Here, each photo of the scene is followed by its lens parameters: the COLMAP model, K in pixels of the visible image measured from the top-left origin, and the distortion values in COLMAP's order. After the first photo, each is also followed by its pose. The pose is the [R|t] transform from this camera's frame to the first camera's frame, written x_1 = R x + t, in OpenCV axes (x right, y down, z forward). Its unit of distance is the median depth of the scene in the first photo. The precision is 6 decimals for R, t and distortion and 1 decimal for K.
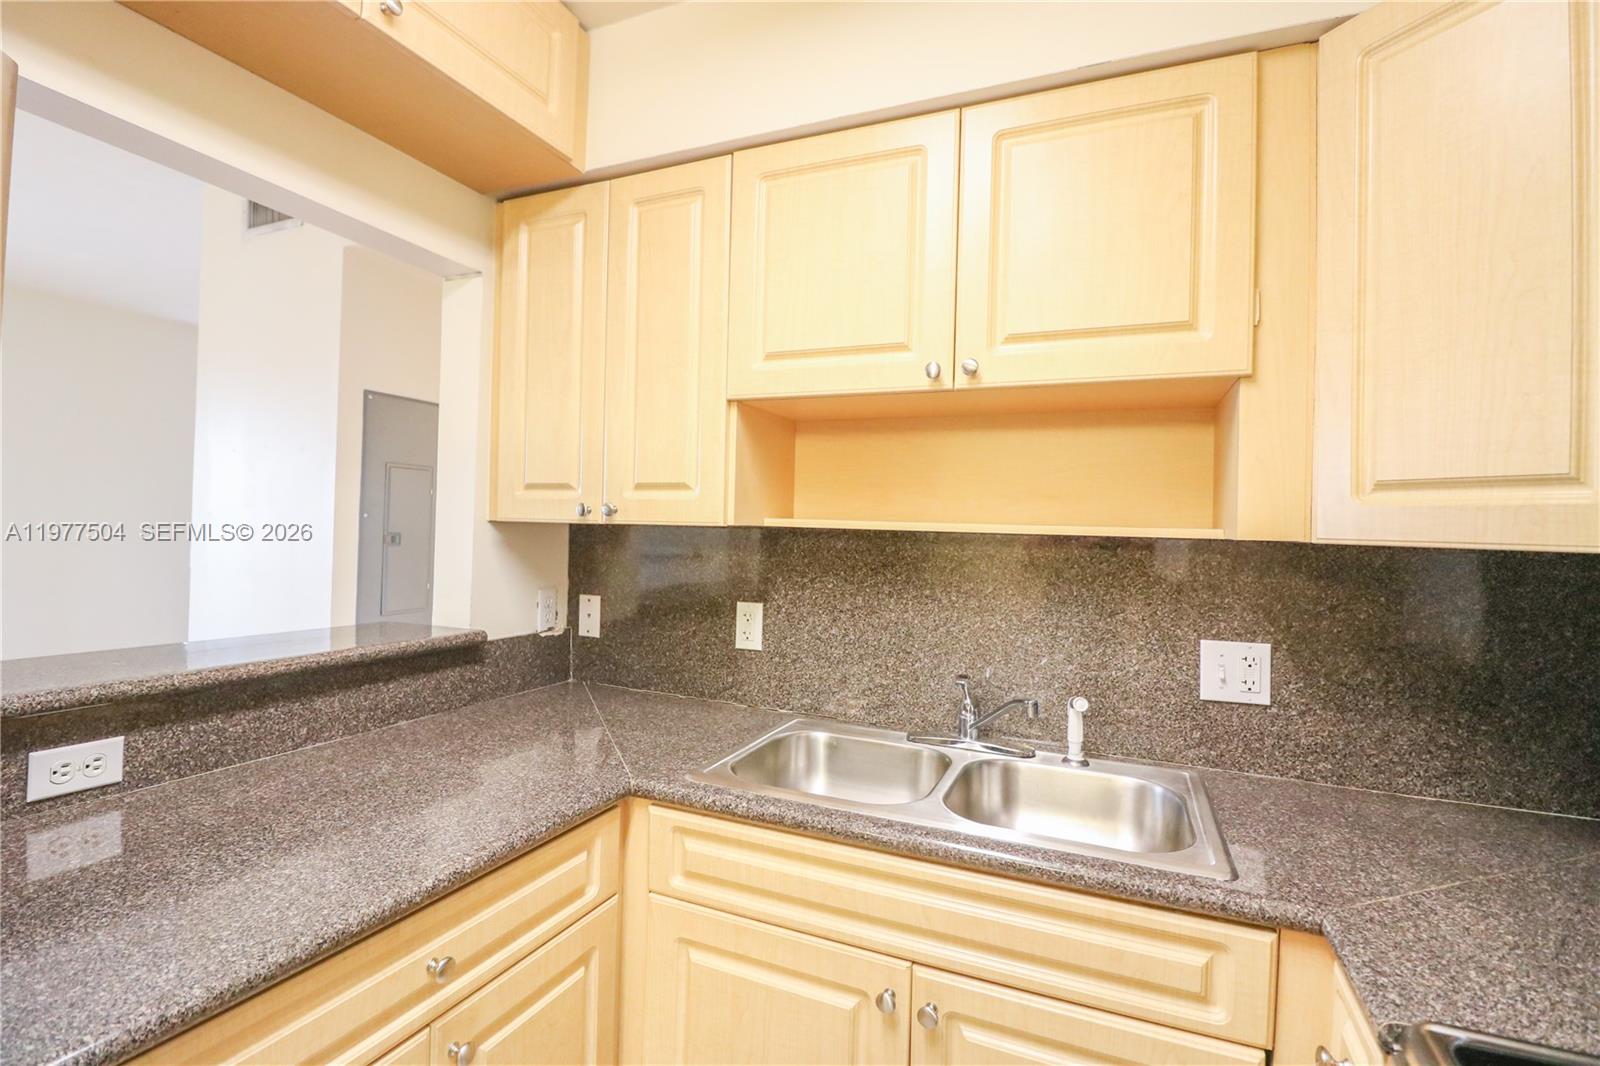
lens RADIAL K [[737.4, 0, 784.4], [0, 737.4, 523.2], [0, 0, 1]] dist [-0.012583, -0.006110]
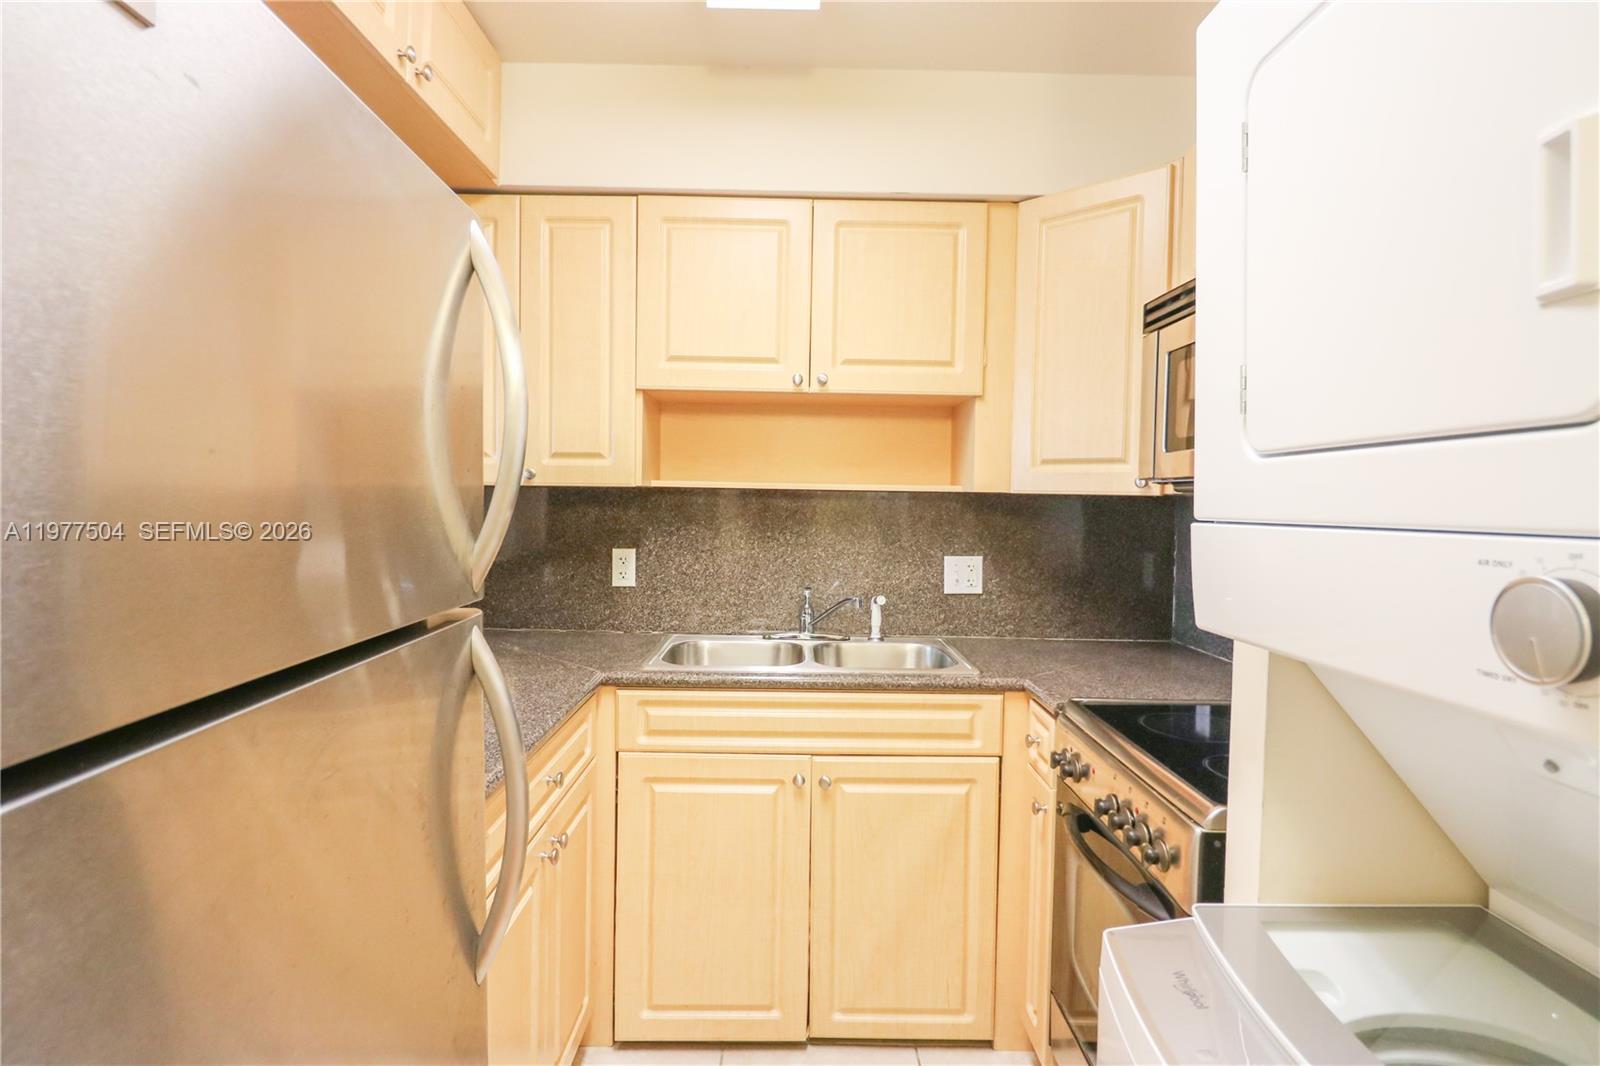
lens RADIAL K [[803.9, 0, 790.2], [0, 803.9, 522.9], [0, 0, 1]] dist [-0.000304, -0.010710]
pose [[0.912368, -0.026500, 0.408513, -0.447570], [0.006368, 0.998701, 0.050563, -0.002369], [-0.409322, -0.043531, 0.911351, -0.444664]]
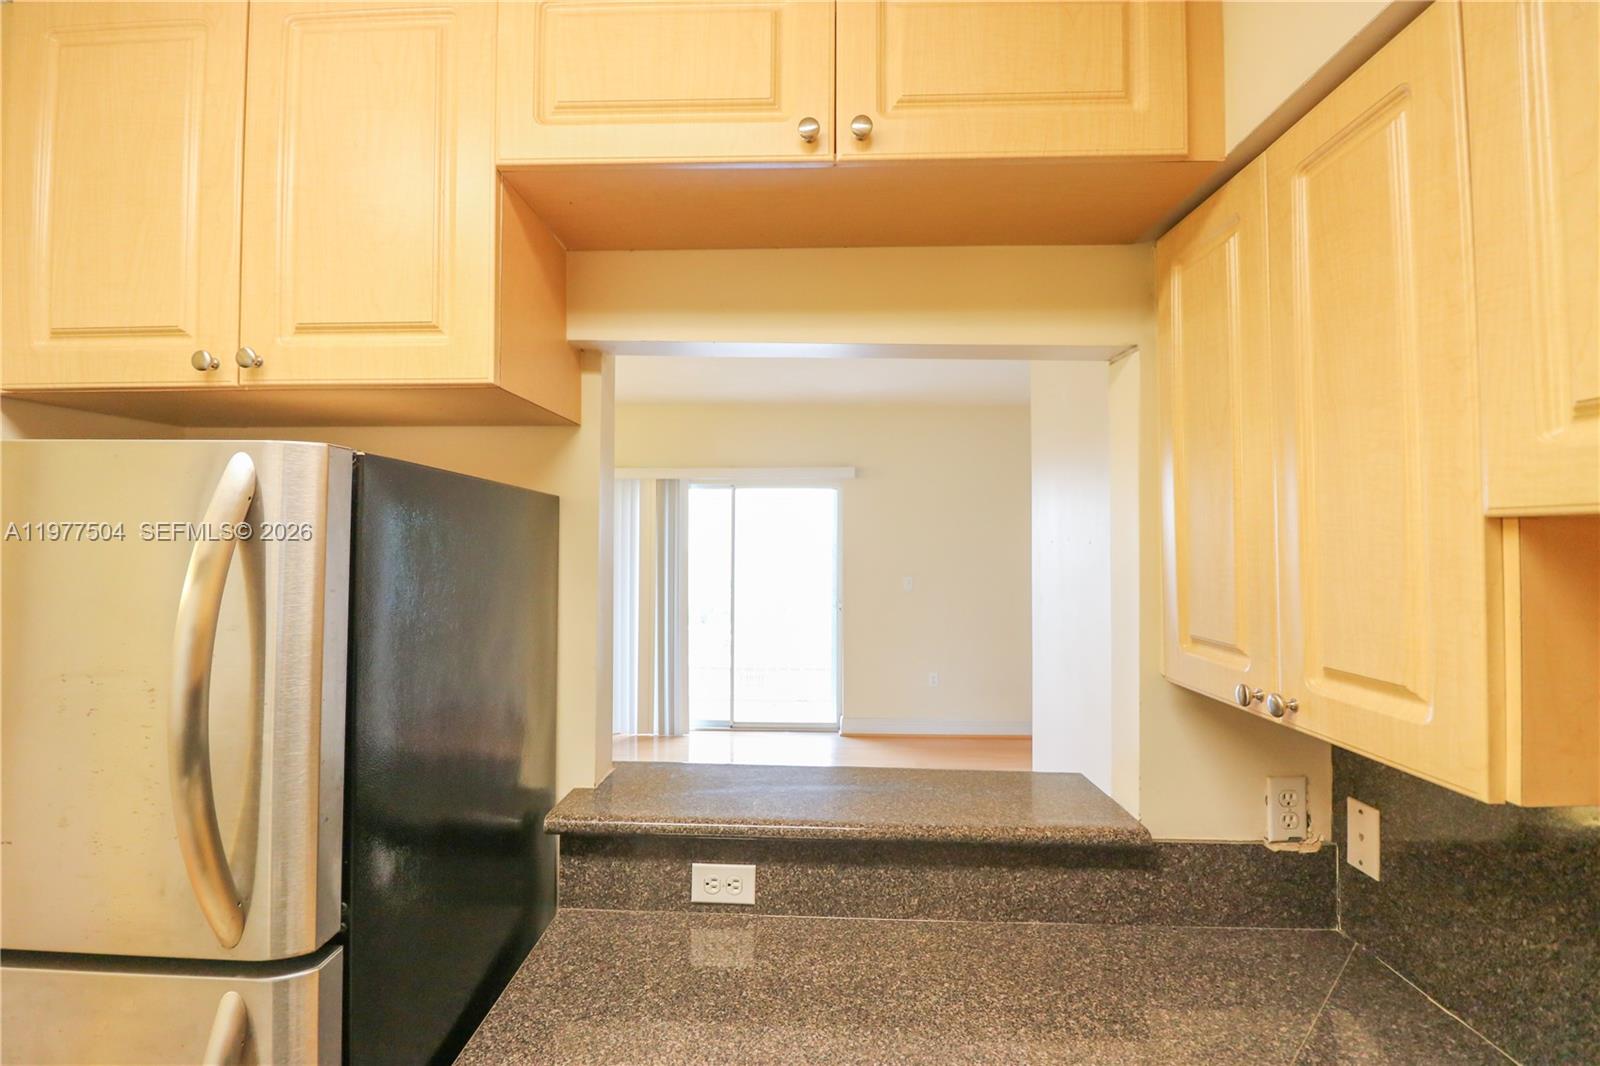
lens RADIAL K [[737.4, 0, 791.9], [0, 737.4, 522.2], [0, 0, 1]] dist [-0.012583, -0.006110]
pose [[0.377650, -0.047401, -0.924734, 0.180824], [0.009315, 0.998833, -0.047395, -0.159670], [0.925901, 0.009285, 0.377651, 0.485042]]
